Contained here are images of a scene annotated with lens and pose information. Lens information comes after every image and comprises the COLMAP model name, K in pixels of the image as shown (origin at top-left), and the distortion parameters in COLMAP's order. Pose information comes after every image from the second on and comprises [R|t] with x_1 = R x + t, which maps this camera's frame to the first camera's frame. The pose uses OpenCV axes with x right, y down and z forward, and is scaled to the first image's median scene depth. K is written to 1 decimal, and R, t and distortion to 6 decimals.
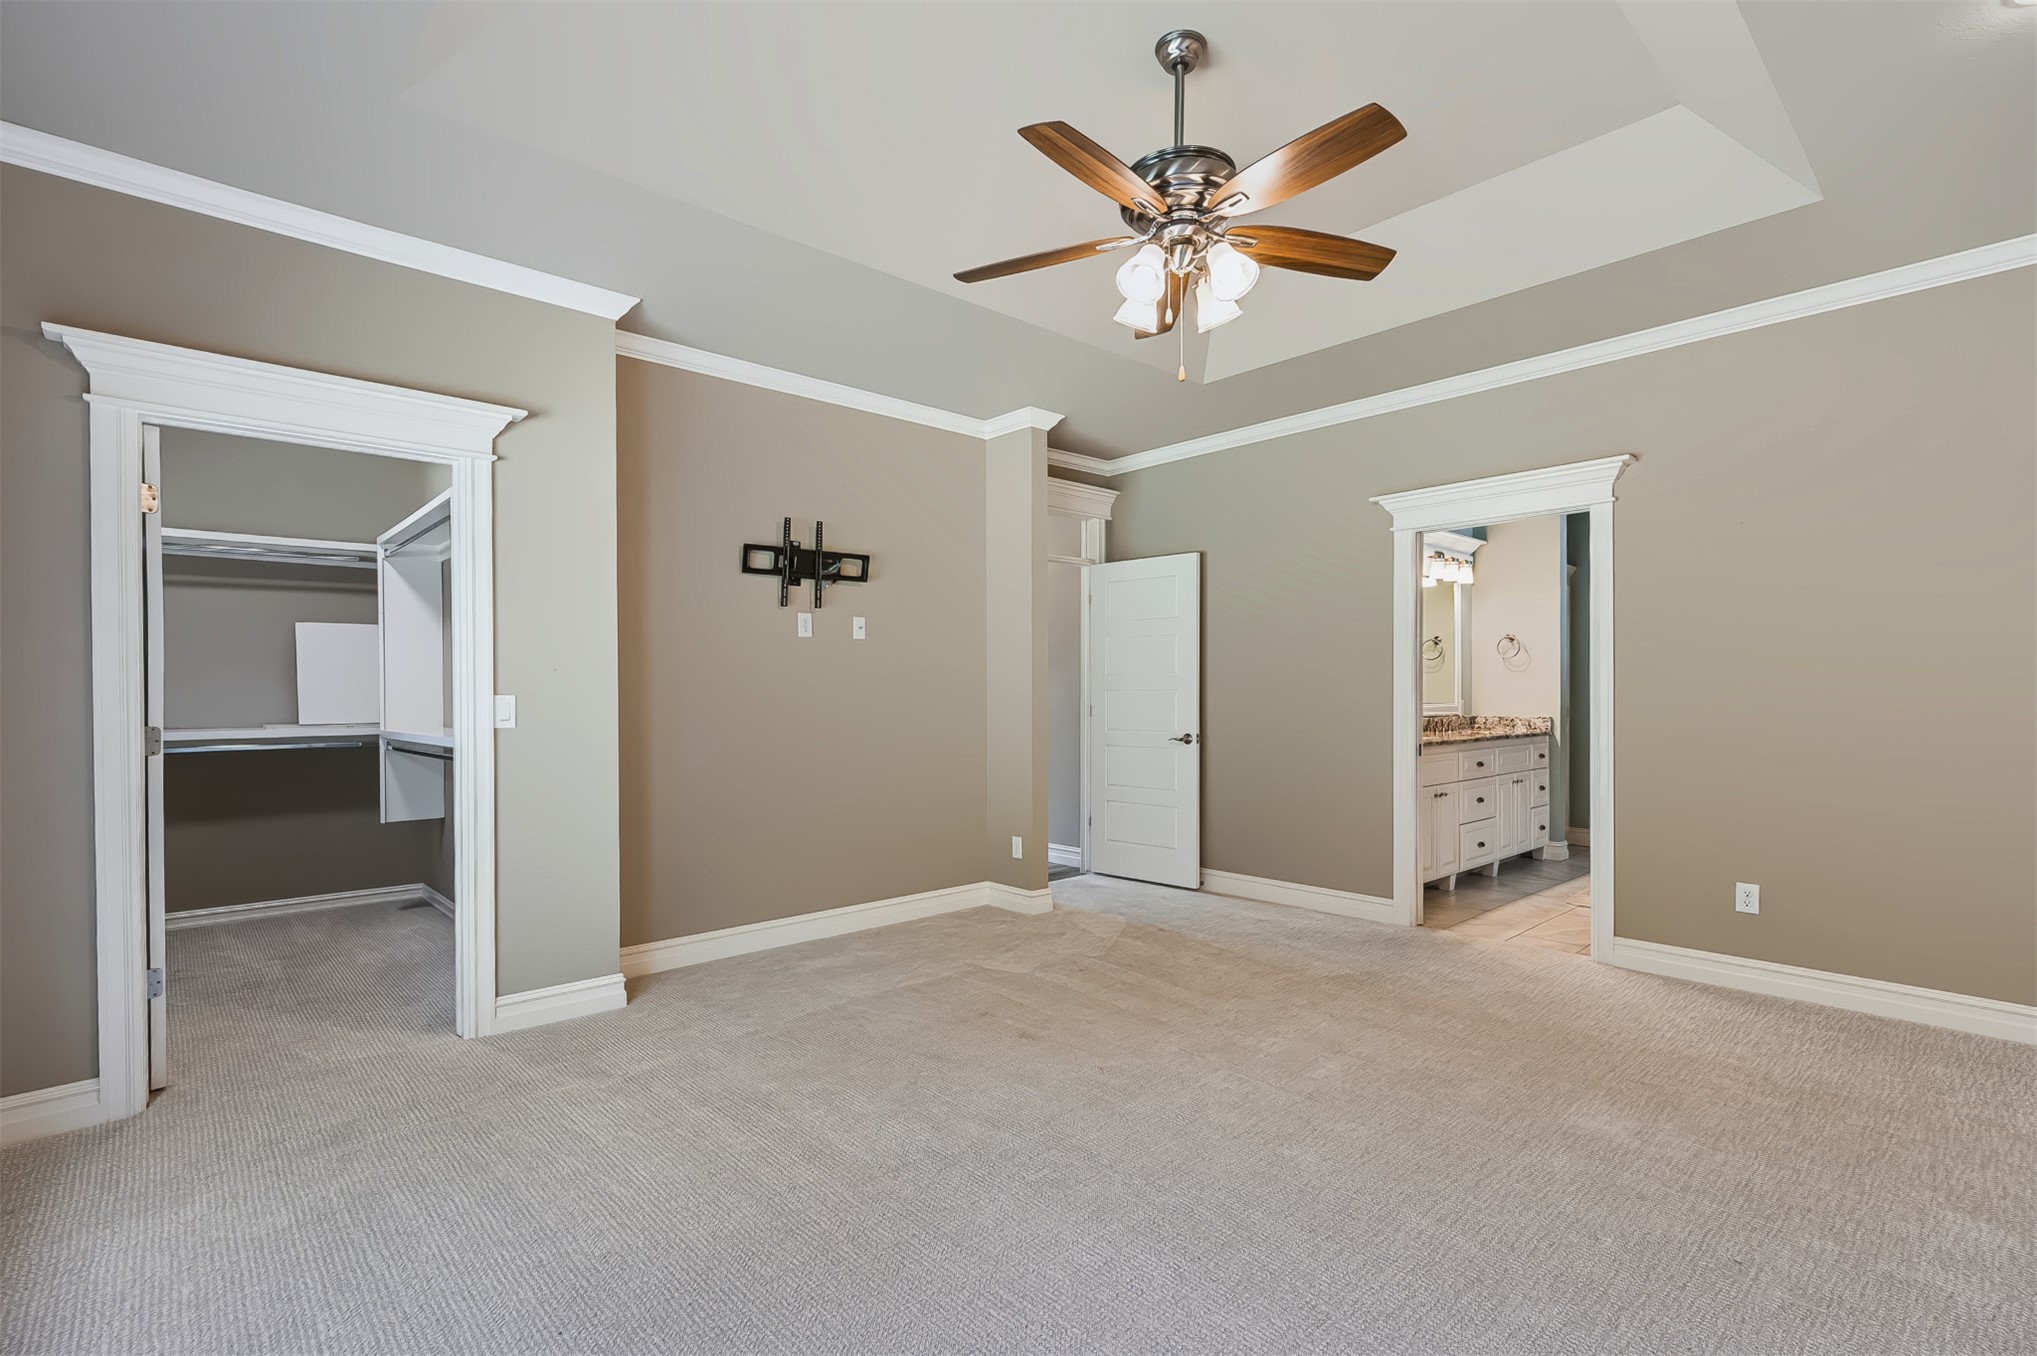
lens RADIAL K [[948.0, 0, 994.7], [0, 948.0, 683.3], [0, 0, 1]] dist [0.015301, -0.000432]
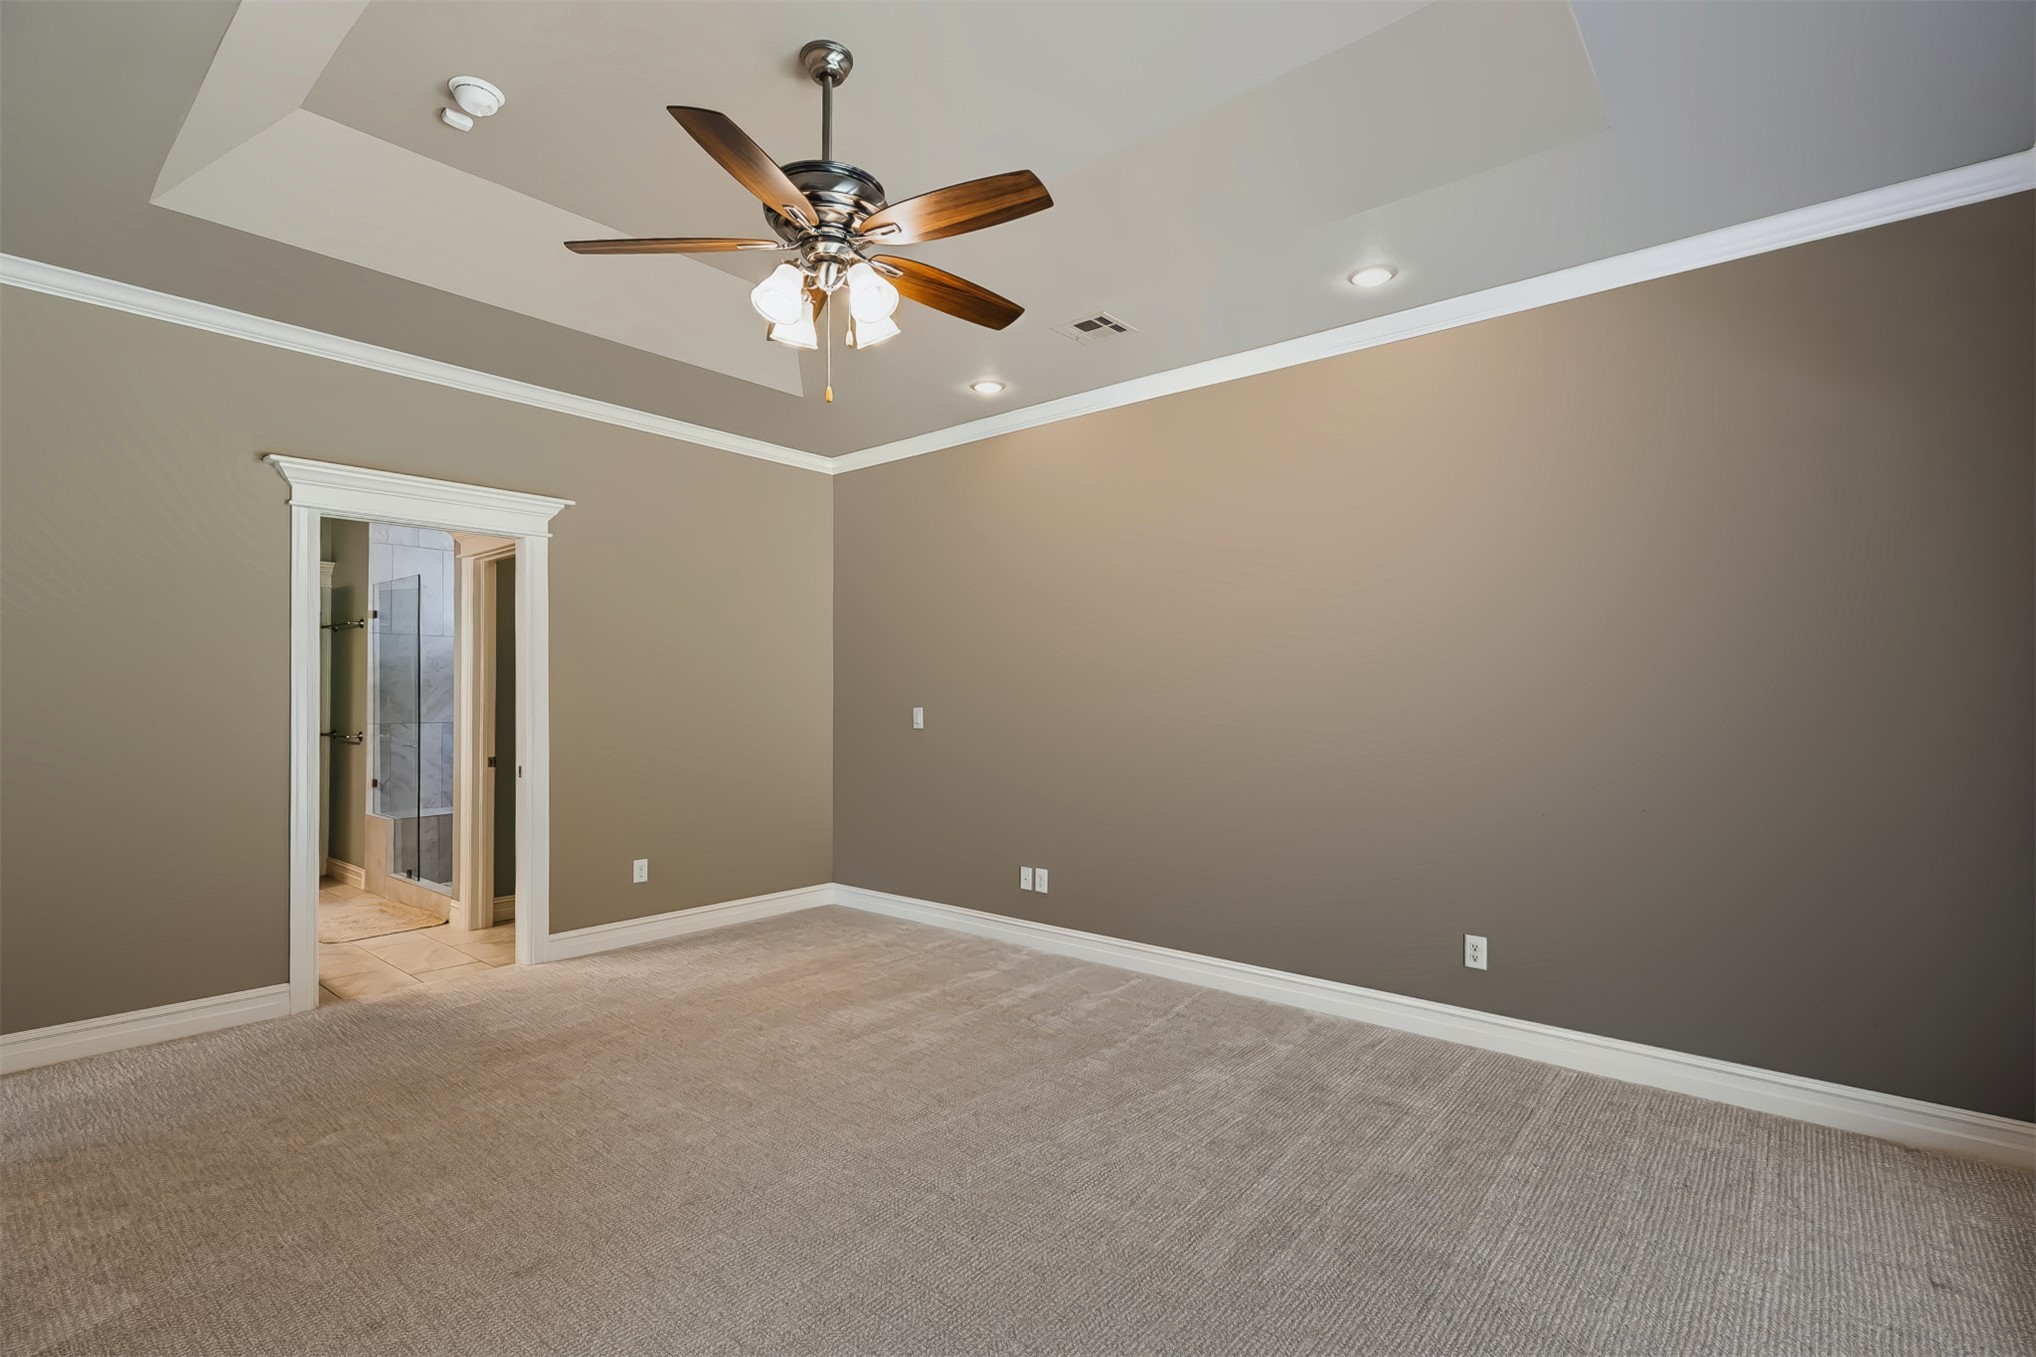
lens RADIAL K [[947.6, 0, 994.2], [0, 947.6, 683.7], [0, 0, 1]] dist [0.015301, -0.000432]
pose [[-0.111471, 0.024605, 0.993463, -0.545984], [-0.003689, 0.999676, -0.025172, 0.003369], [-0.993761, -0.006471, -0.111344, 0.674457]]
